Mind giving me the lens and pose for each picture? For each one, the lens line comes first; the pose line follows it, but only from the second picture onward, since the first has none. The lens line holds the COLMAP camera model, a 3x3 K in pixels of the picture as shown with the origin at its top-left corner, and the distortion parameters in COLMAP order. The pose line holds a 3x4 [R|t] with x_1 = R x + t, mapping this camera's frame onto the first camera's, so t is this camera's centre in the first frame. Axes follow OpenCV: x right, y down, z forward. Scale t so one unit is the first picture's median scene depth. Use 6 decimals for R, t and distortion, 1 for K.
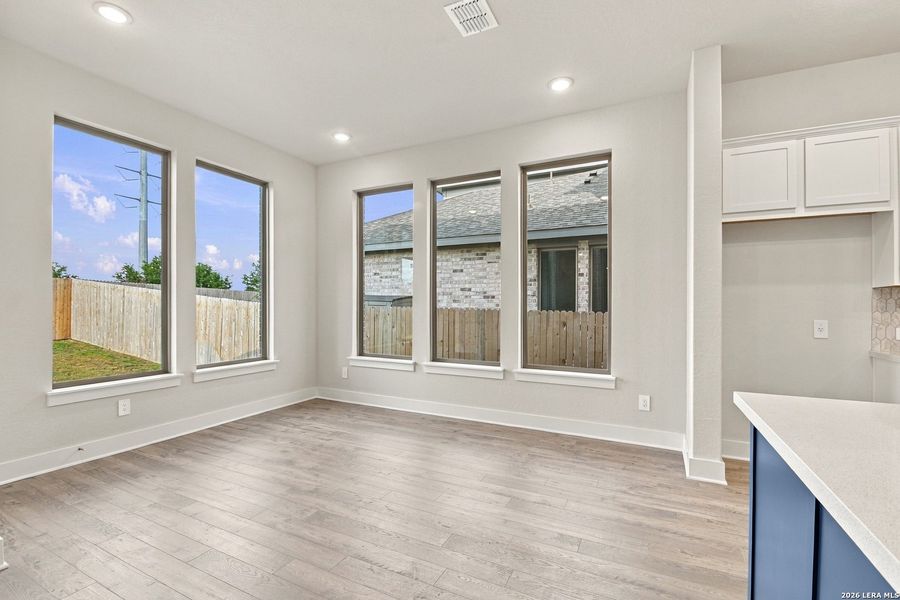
lens RADIAL K [[407.5, 0, 455.3], [0, 407.5, 303.2], [0, 0, 1]] dist [0.023417, 0.000268]
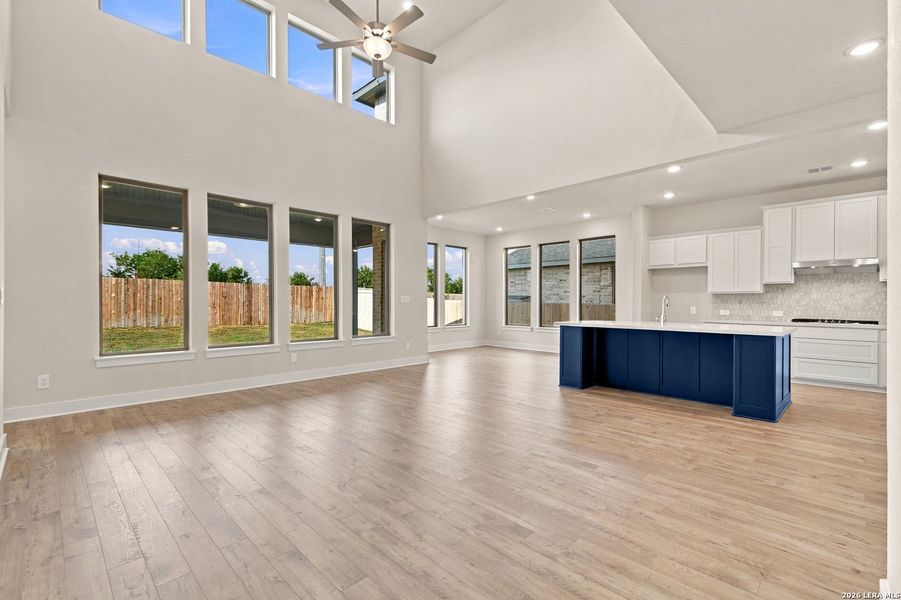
lens RADIAL K [[408.0, 0, 450.3], [0, 408.0, 303.4], [0, 0, 1]] dist [0.023417, 0.000268]
pose [[0.945038, 0.002282, -0.326952, 0.202382], [0.000670, 0.999960, 0.008914, -0.002211], [0.326960, -0.008643, 0.944999, -1.195128]]
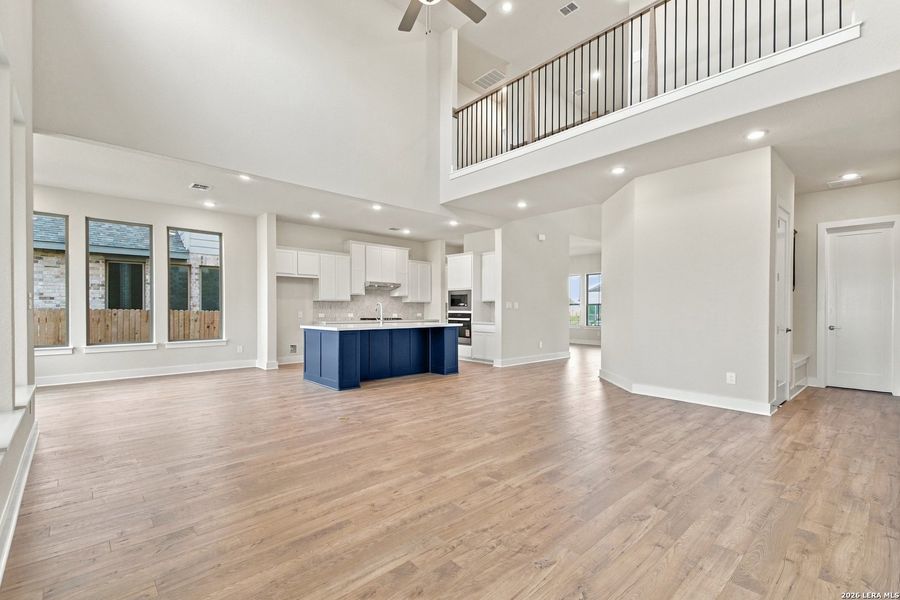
lens RADIAL K [[407.5, 0, 449.5], [0, 407.5, 303.0], [0, 0, 1]] dist [0.023417, 0.000268]
pose [[0.349456, 0.012233, 0.936873, -0.955538], [-0.007884, 0.999918, -0.010116, 0.002233], [-0.936920, -0.003851, 0.349524, -0.657712]]
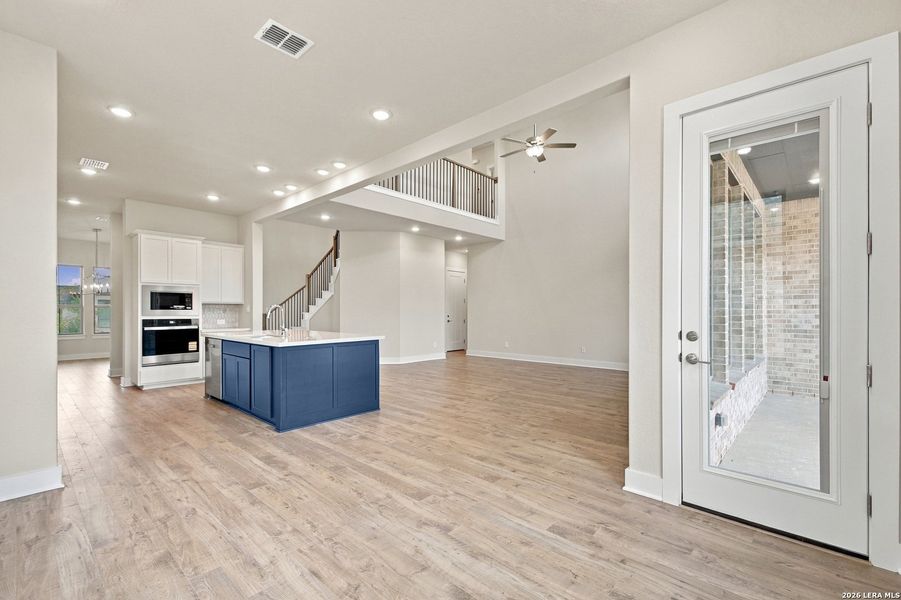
lens RADIAL K [[408.0, 0, 454.6], [0, 408.0, 308.3], [0, 0, 1]] dist [0.023417, 0.000268]
pose [[-0.959908, 0.004777, 0.280275, -0.388174], [0.002817, 0.999969, -0.007396, 0.005771], [-0.280301, -0.006310, -0.959891, 1.077140]]
